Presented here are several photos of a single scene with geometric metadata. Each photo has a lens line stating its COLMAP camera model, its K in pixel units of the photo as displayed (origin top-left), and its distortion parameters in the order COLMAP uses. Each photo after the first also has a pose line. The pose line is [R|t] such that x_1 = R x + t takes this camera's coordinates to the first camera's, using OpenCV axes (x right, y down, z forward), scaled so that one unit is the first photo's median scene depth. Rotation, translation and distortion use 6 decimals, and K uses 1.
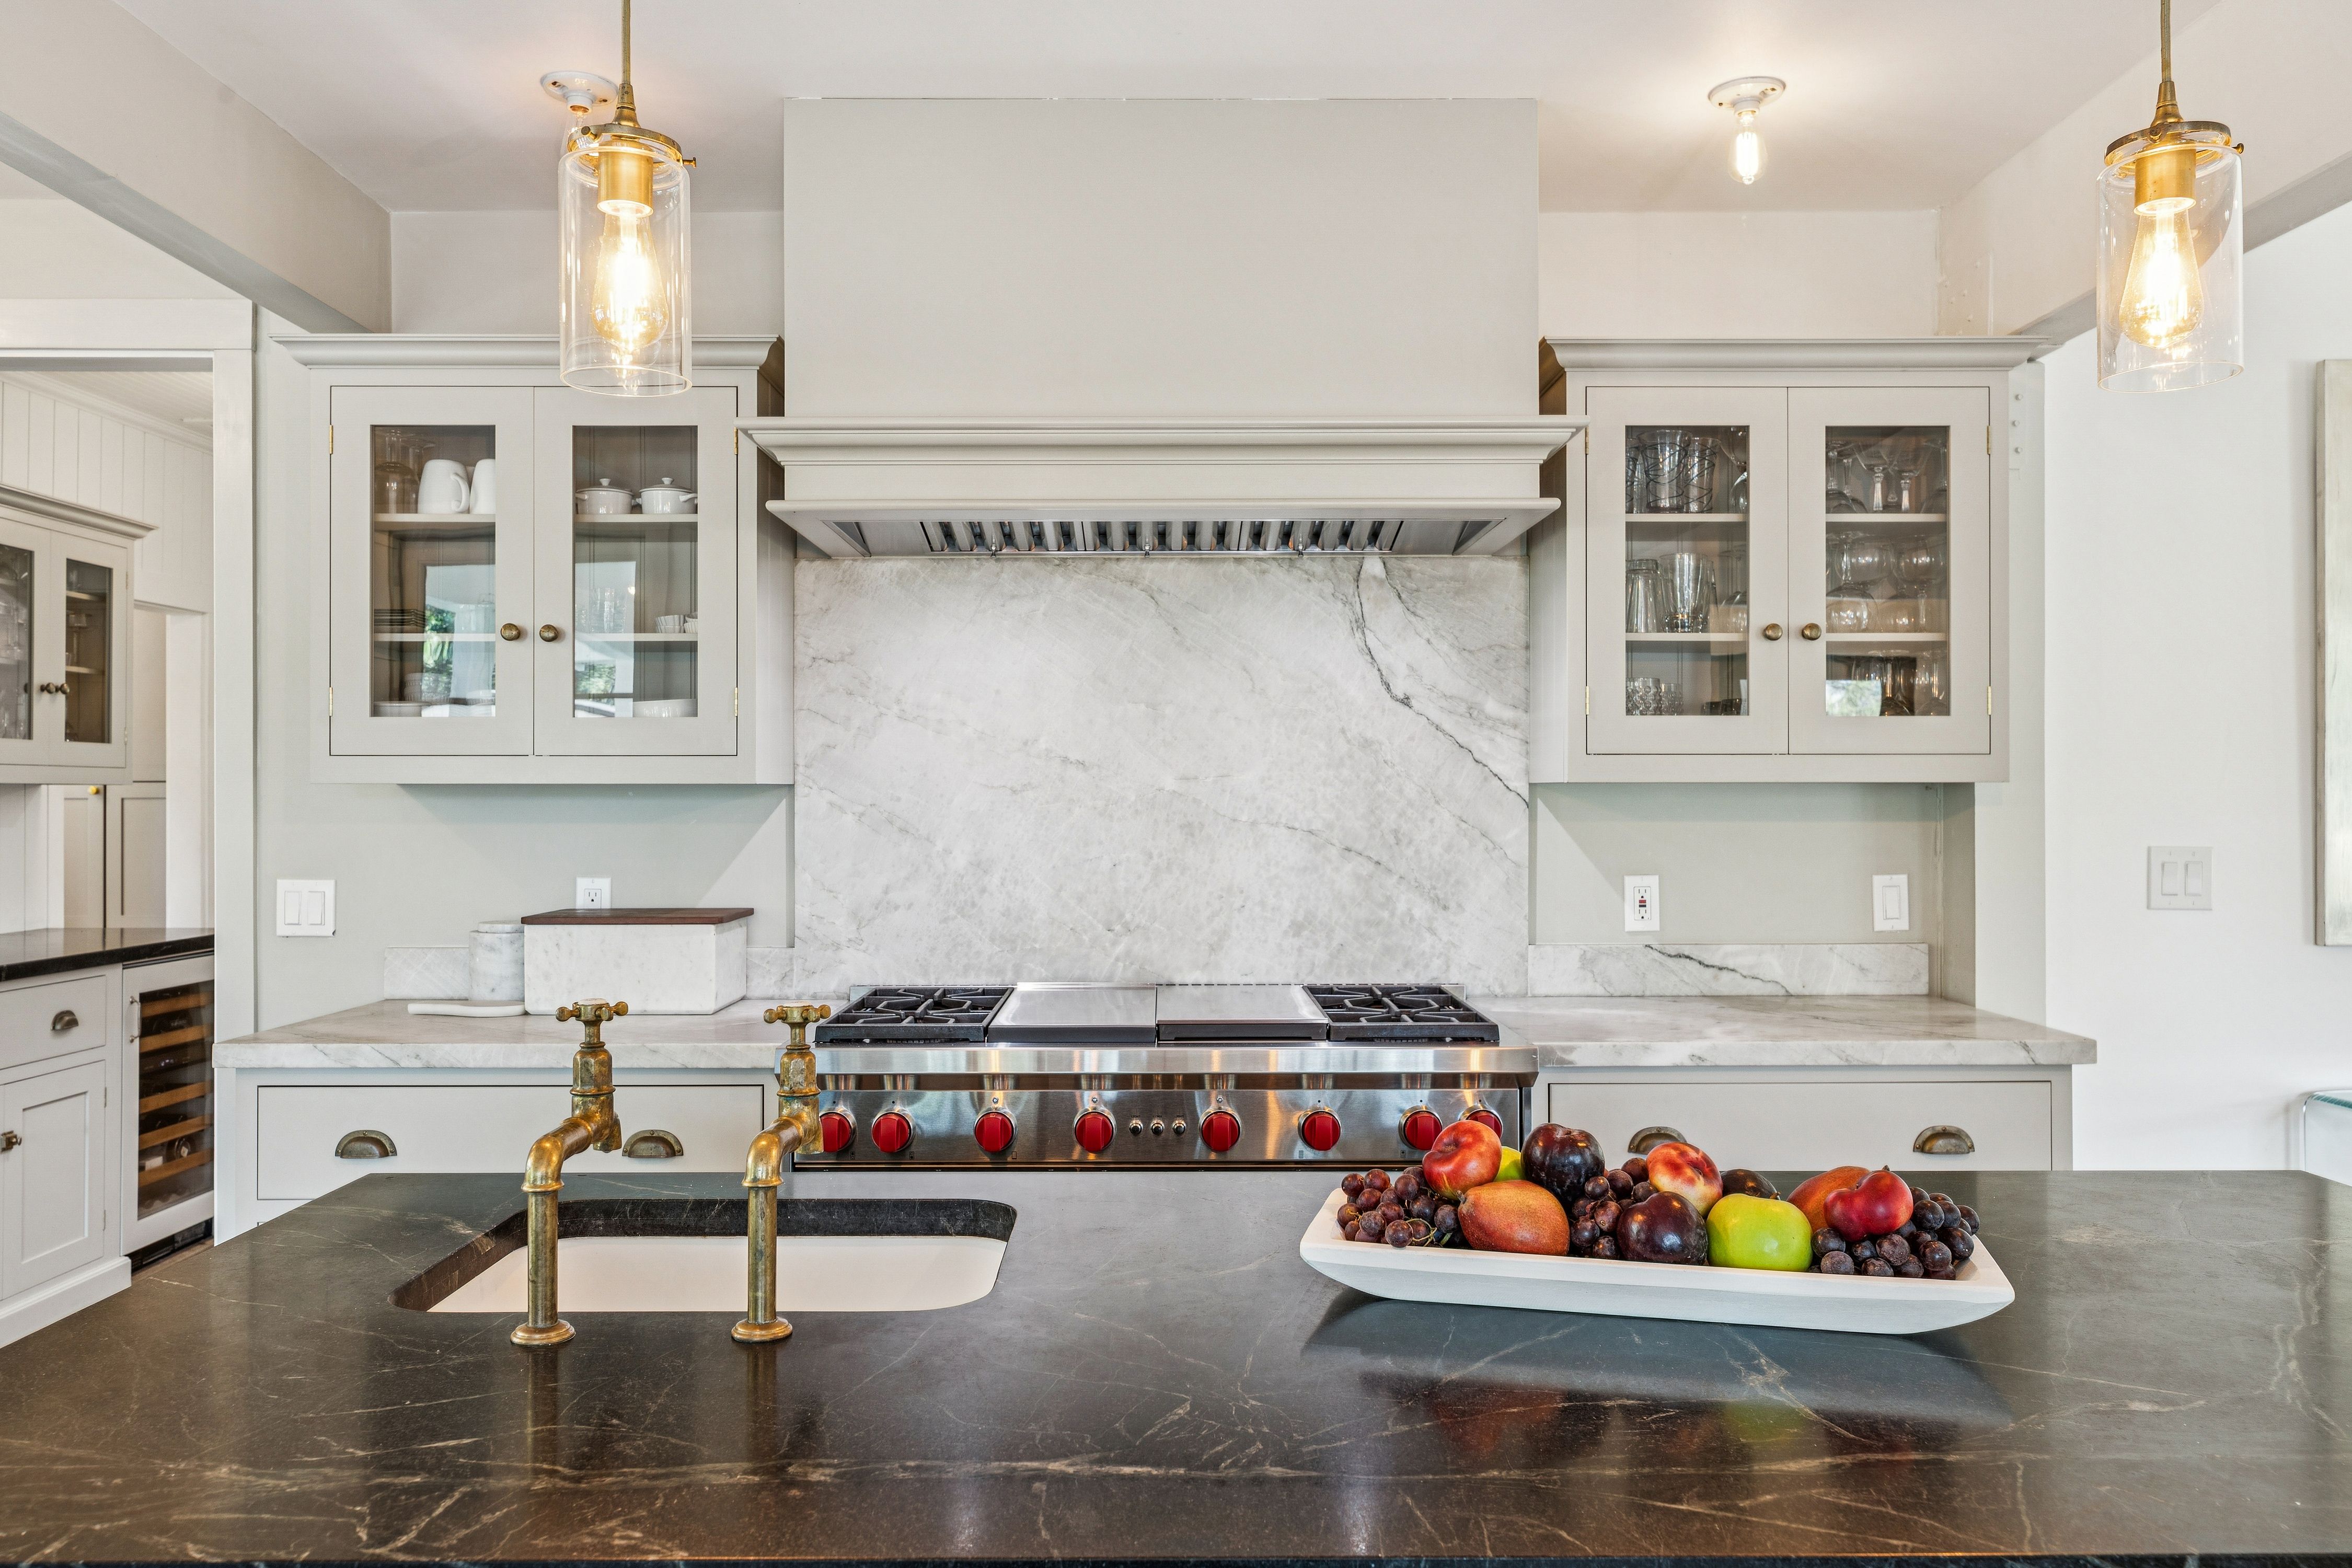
lens RADIAL K [[1718.6, 0, 1168.6], [0, 1718.6, 786.5], [0, 0, 1]] dist [-0.000465, -0.002478]
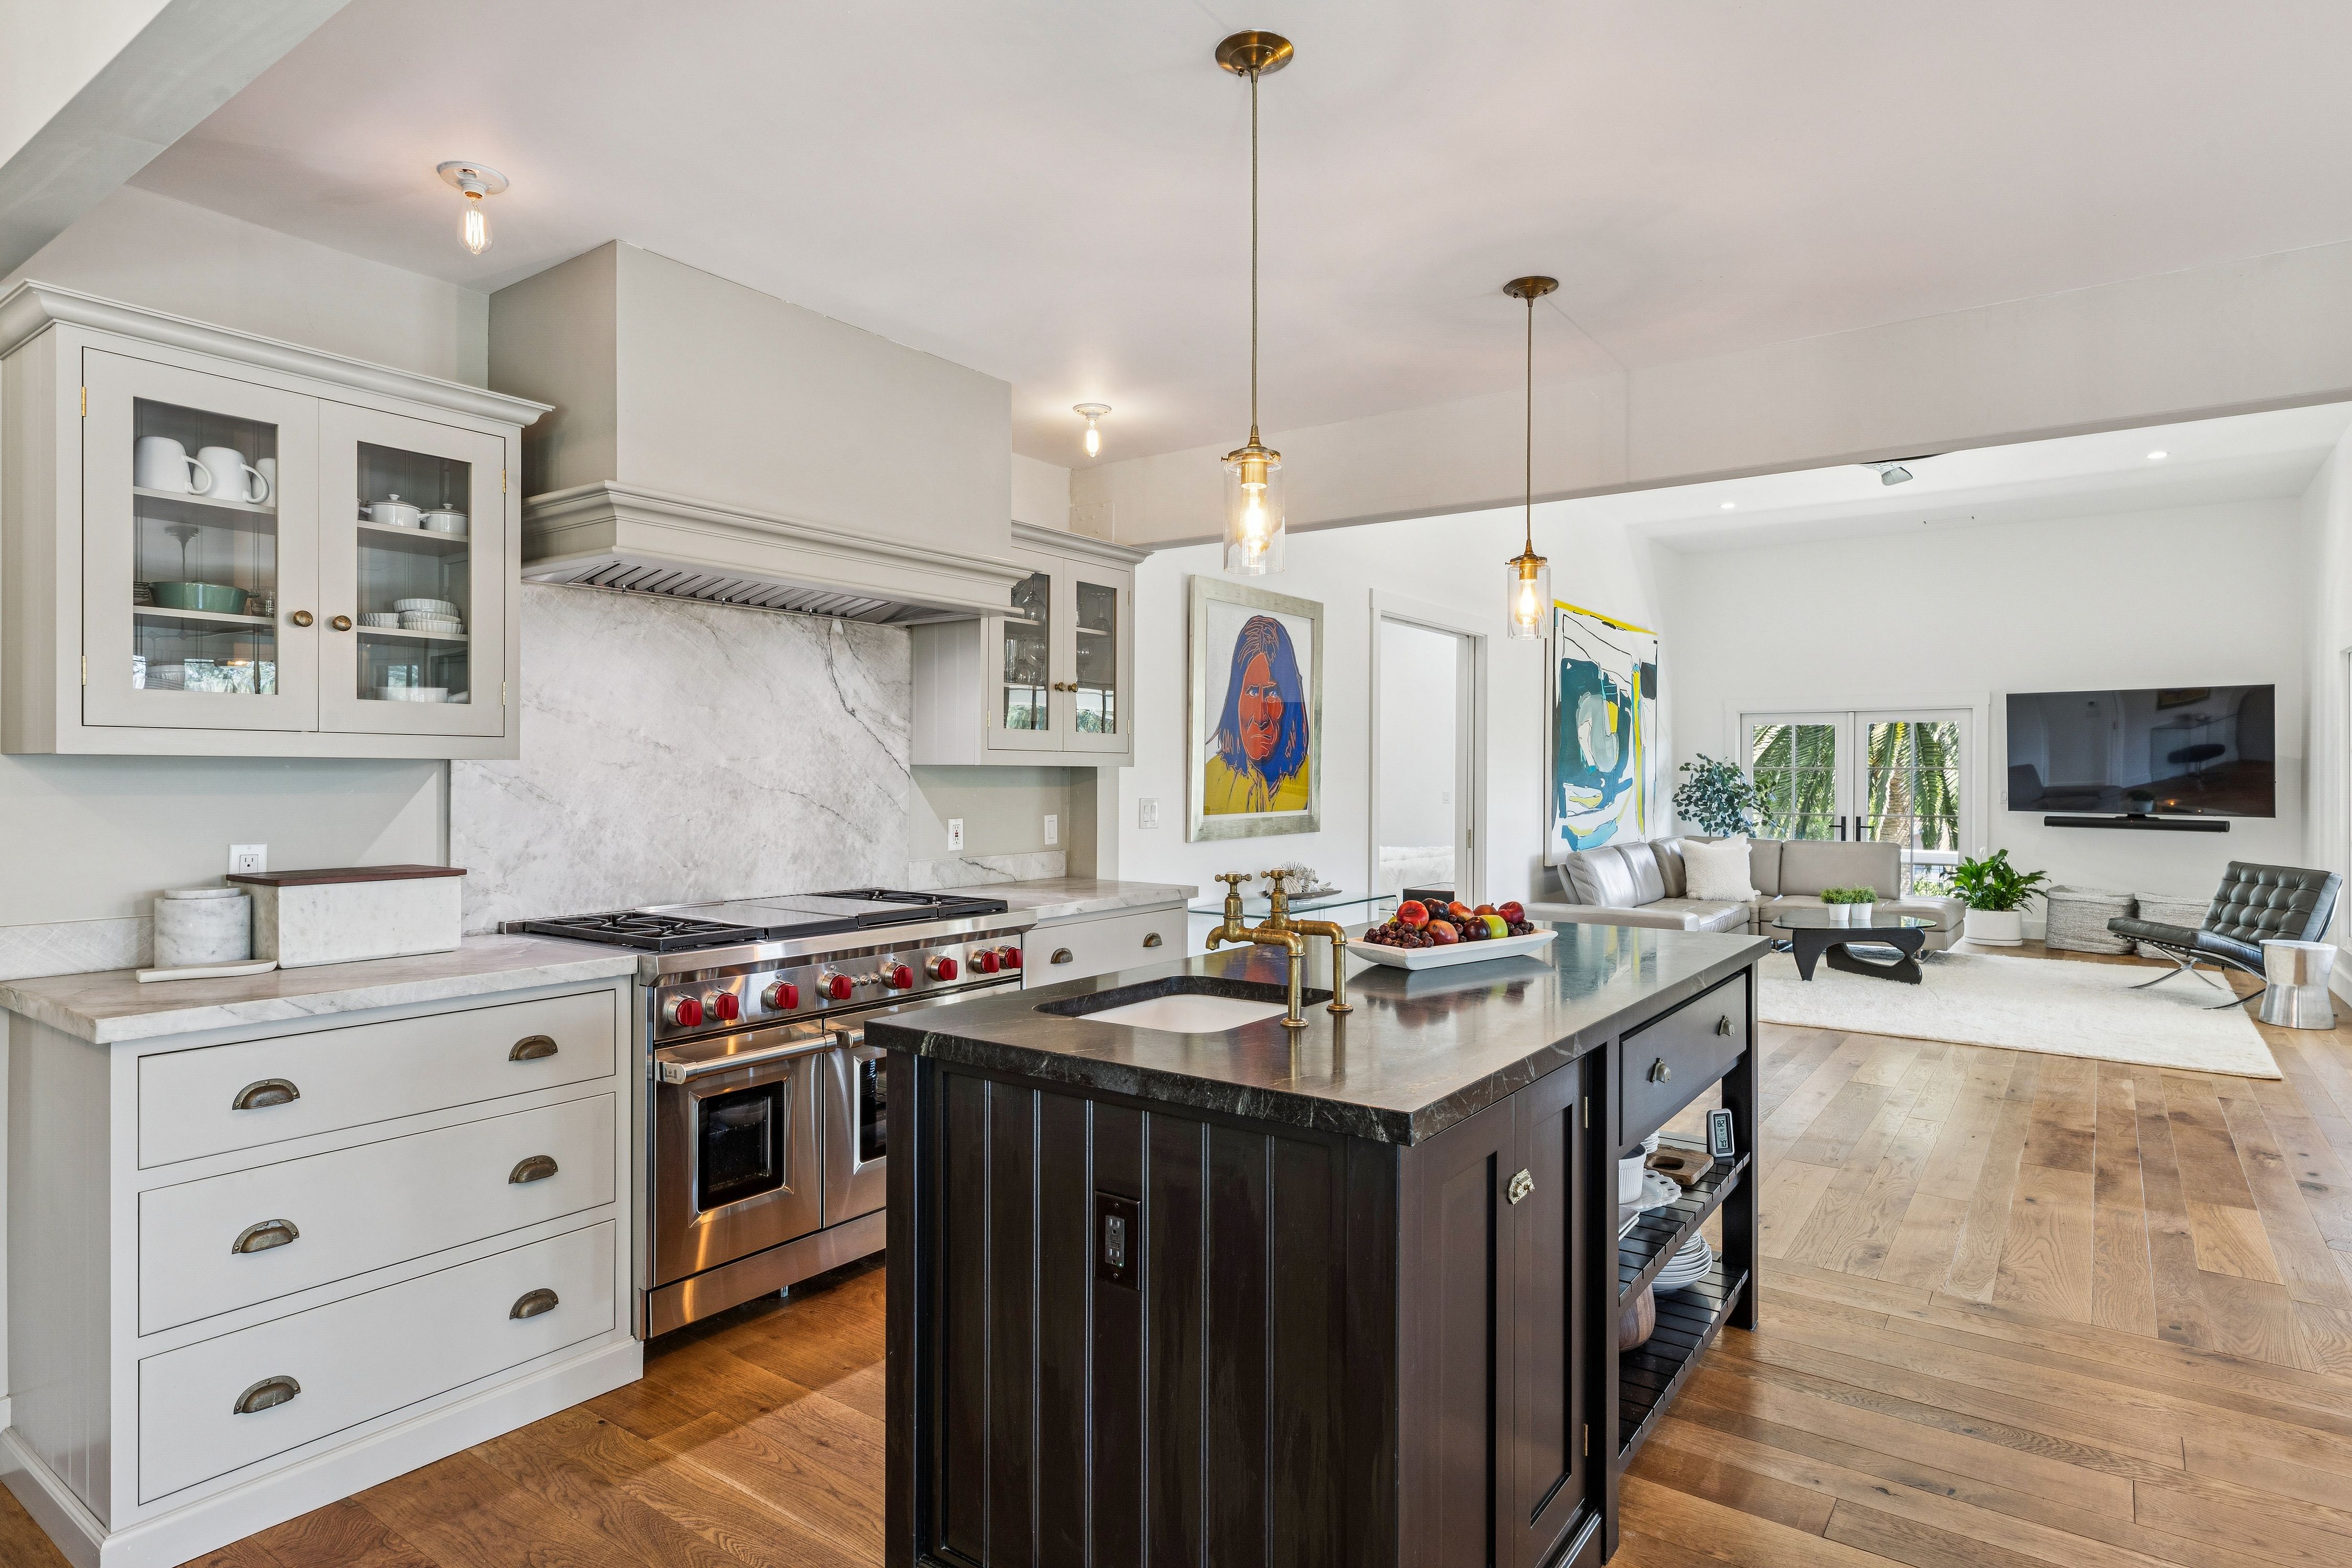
lens RADIAL K [[1241.3, 0, 1185.5], [0, 1241.3, 776.5], [0, 0, 1]] dist [0.002317, -0.002103]
pose [[0.598493, 0.002453, 0.801124, -0.606521], [-0.009573, 0.999946, 0.004090, 0.001893], [-0.801071, -0.010117, 0.598484, 0.064394]]
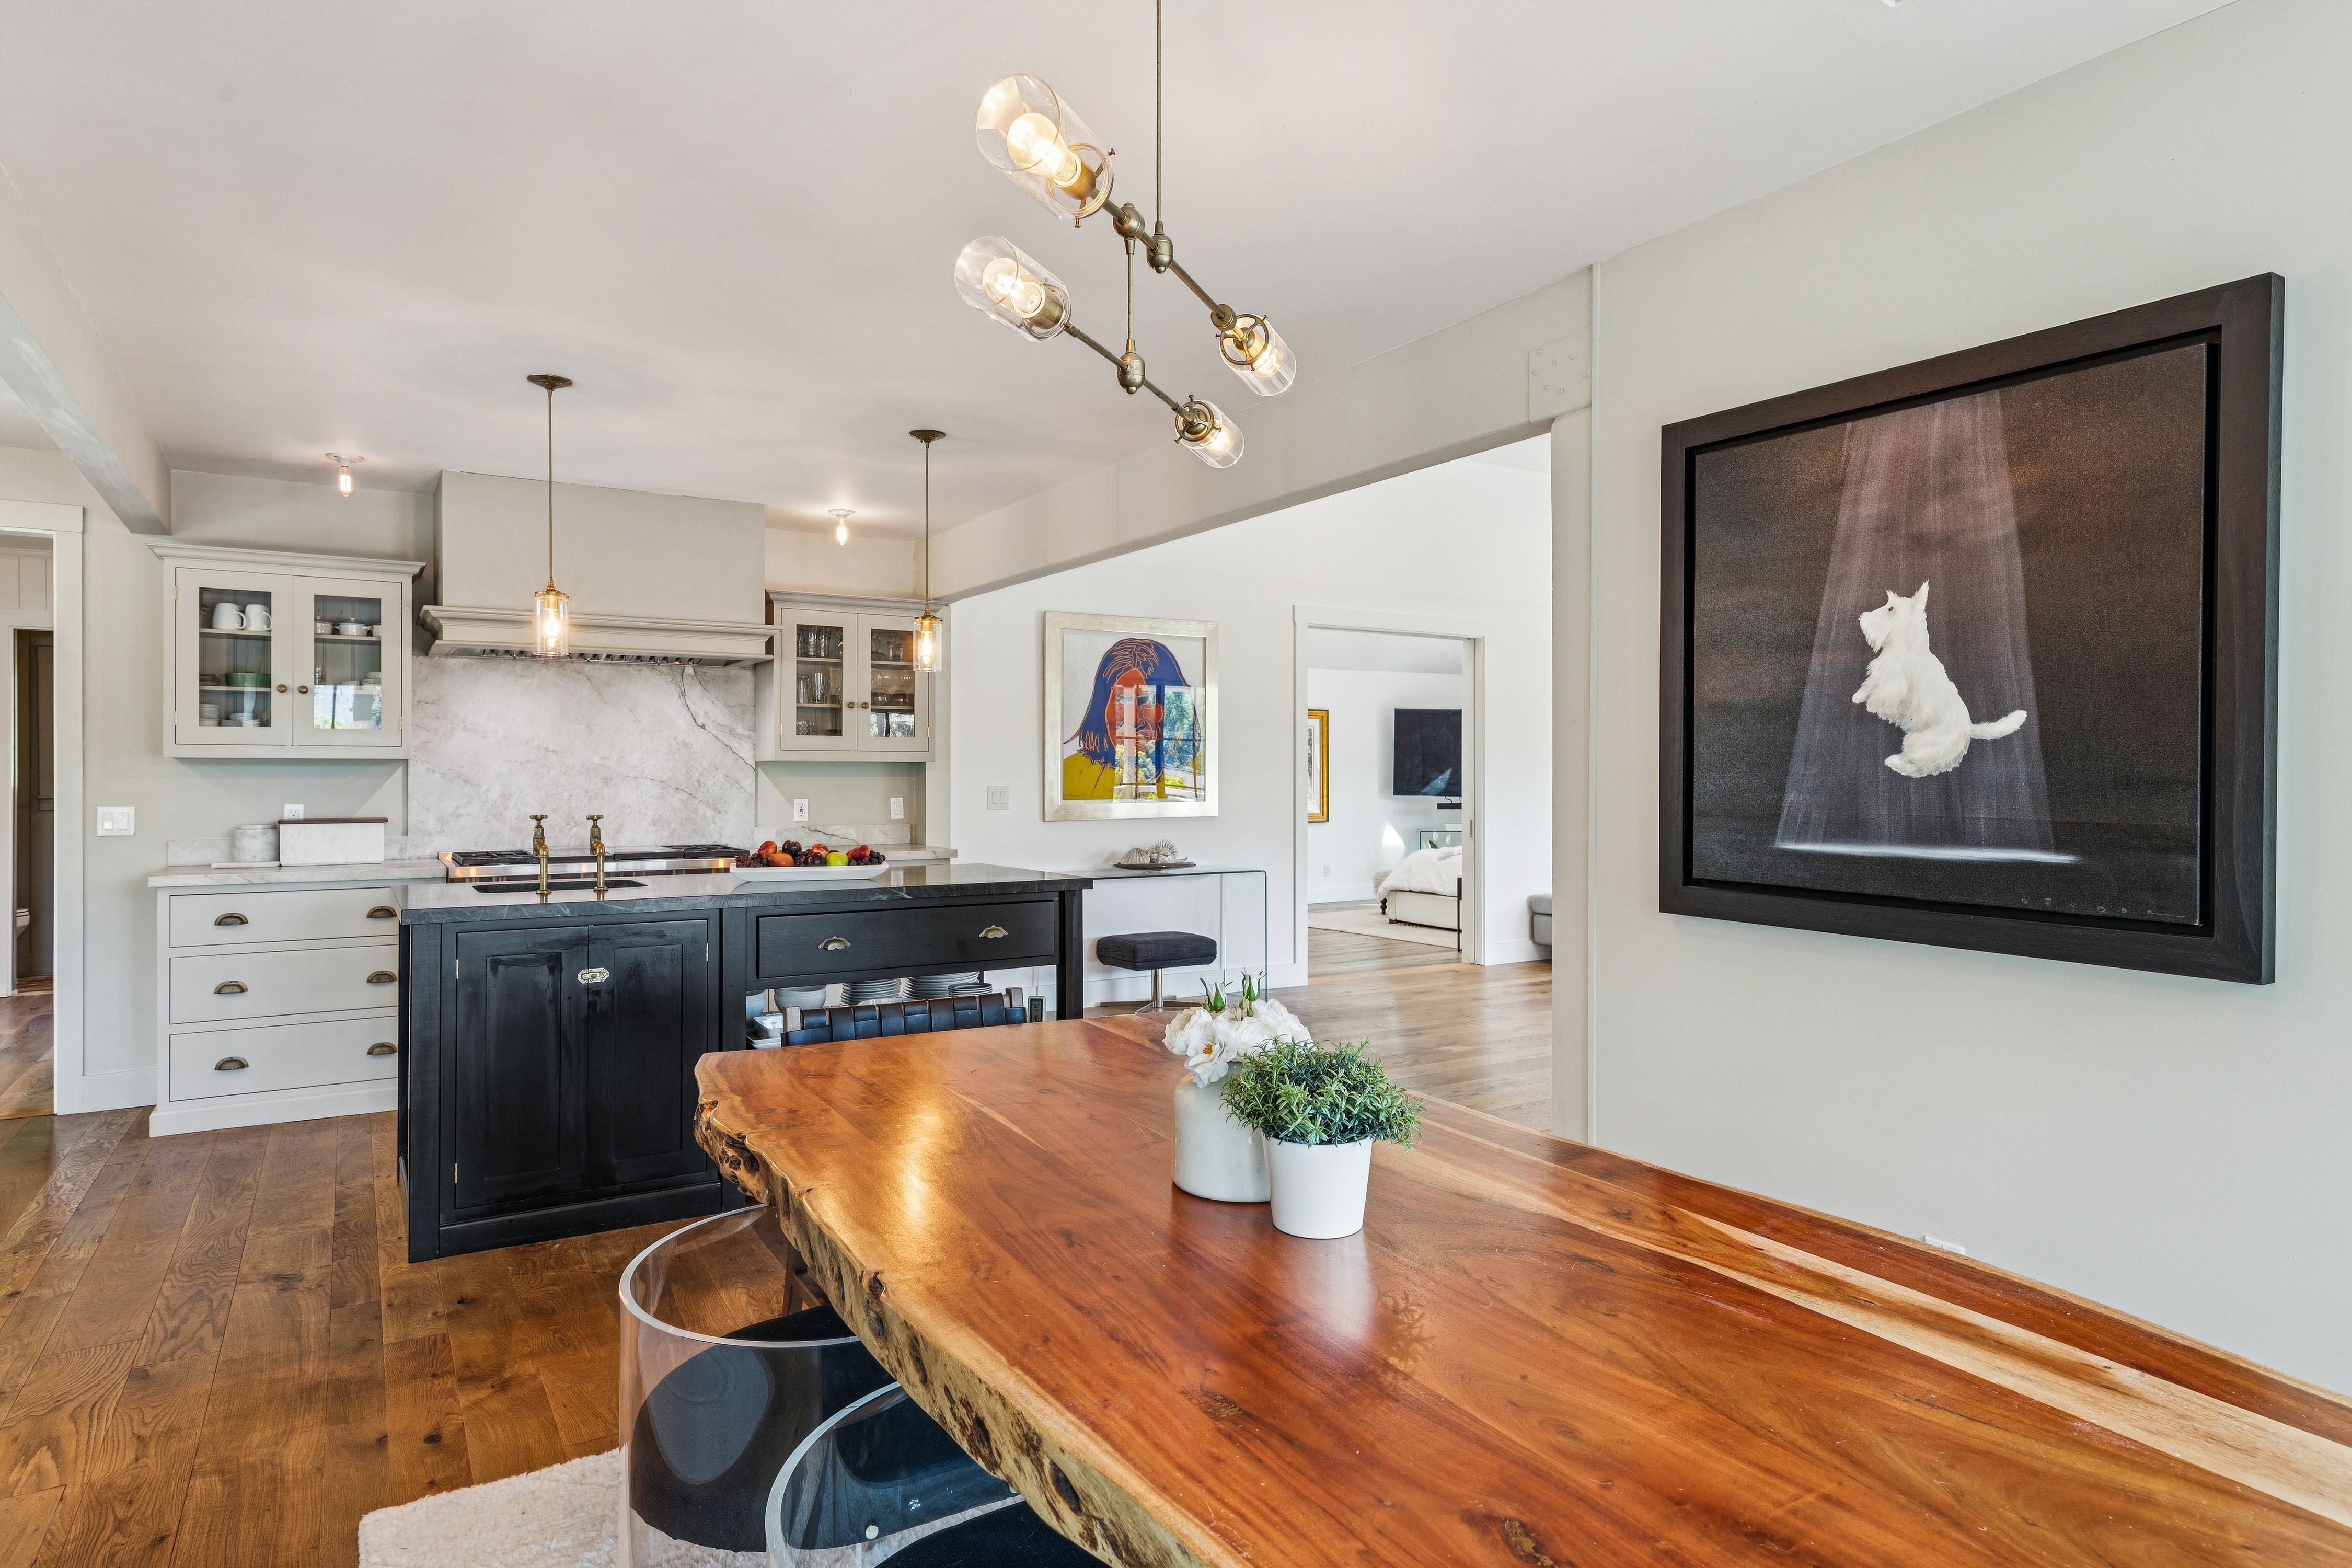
lens RADIAL K [[1241.3, 0, 1158.1], [0, 1241.3, 772.2], [0, 0, 1]] dist [0.002317, -0.002103]
pose [[0.845918, 0.001685, 0.533310, -0.252168], [-0.003672, 0.999990, 0.002665, 0.006872], [-0.533300, -0.004213, 0.845916, -0.817003]]
